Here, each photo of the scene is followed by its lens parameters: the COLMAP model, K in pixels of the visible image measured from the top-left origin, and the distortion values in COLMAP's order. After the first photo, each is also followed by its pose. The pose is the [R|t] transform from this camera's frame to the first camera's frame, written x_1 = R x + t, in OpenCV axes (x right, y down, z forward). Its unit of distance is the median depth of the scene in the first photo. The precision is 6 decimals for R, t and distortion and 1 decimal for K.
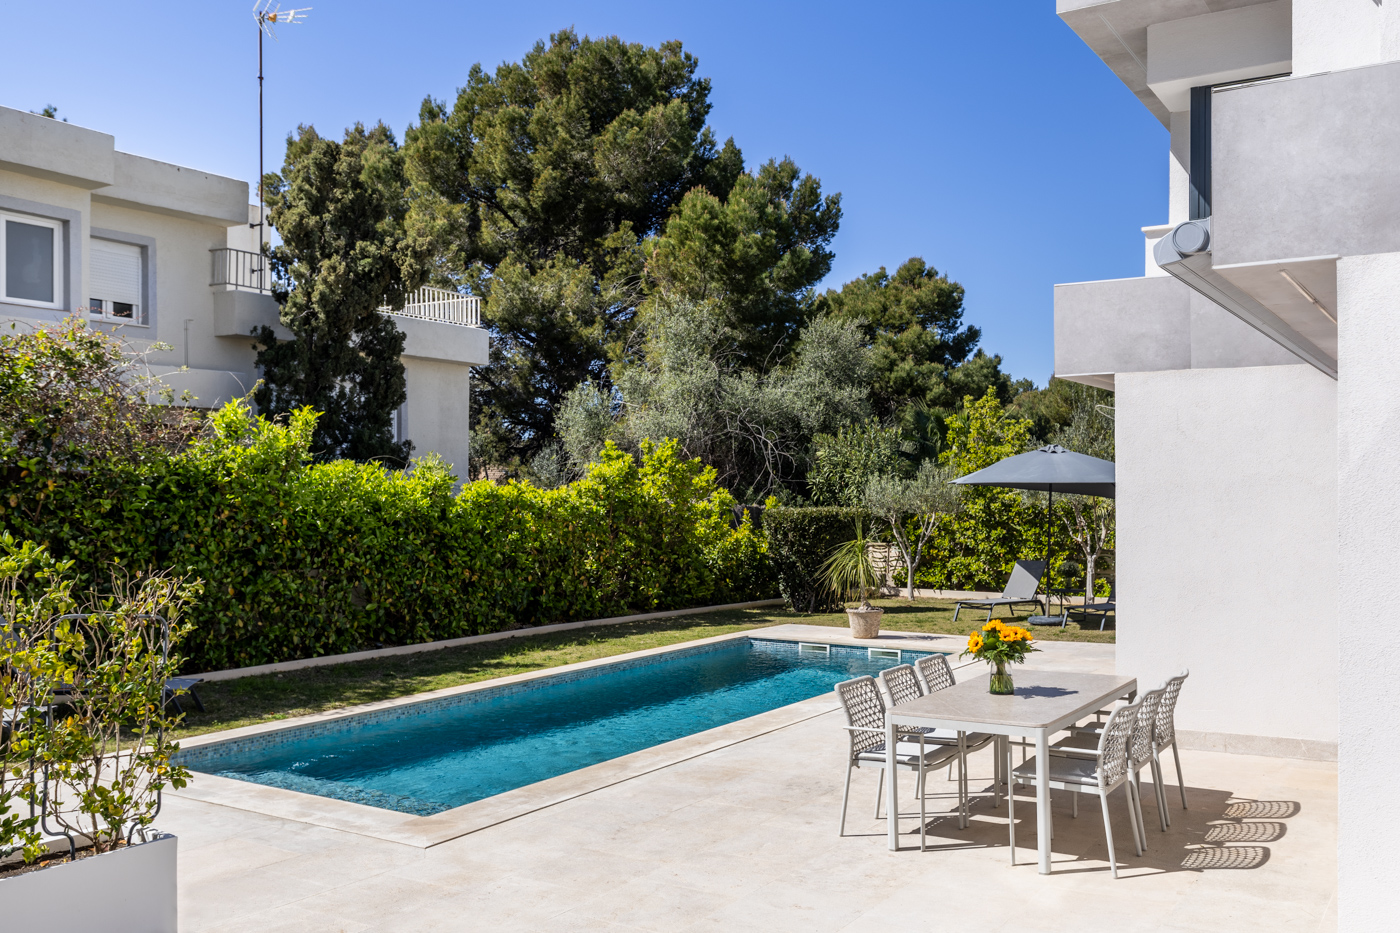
lens RADIAL K [[1237.3, 0, 698.7], [0, 1237.3, 473.3], [0, 0, 1]] dist [0.015626, 0.008978]
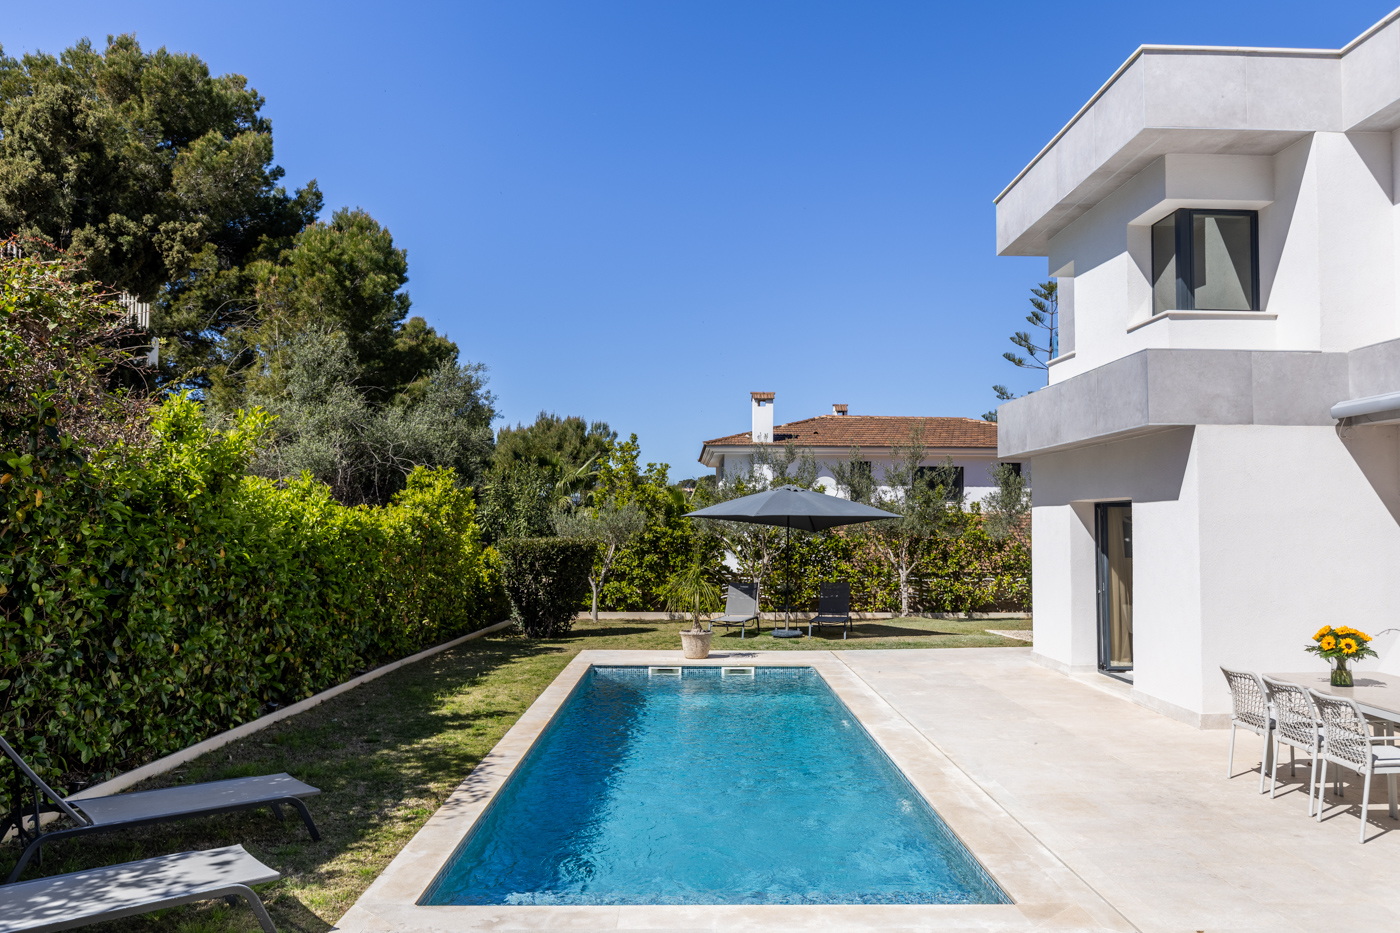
lens RADIAL K [[1026.8, 0, 704.1], [0, 1026.8, 463.1], [0, 0, 1]] dist [0.001365, -0.007285]
pose [[0.828228, 0.040838, 0.558901, -0.291941], [-0.013983, 0.998537, -0.052241, 0.007901], [-0.560217, 0.035452, 0.827587, 0.198996]]
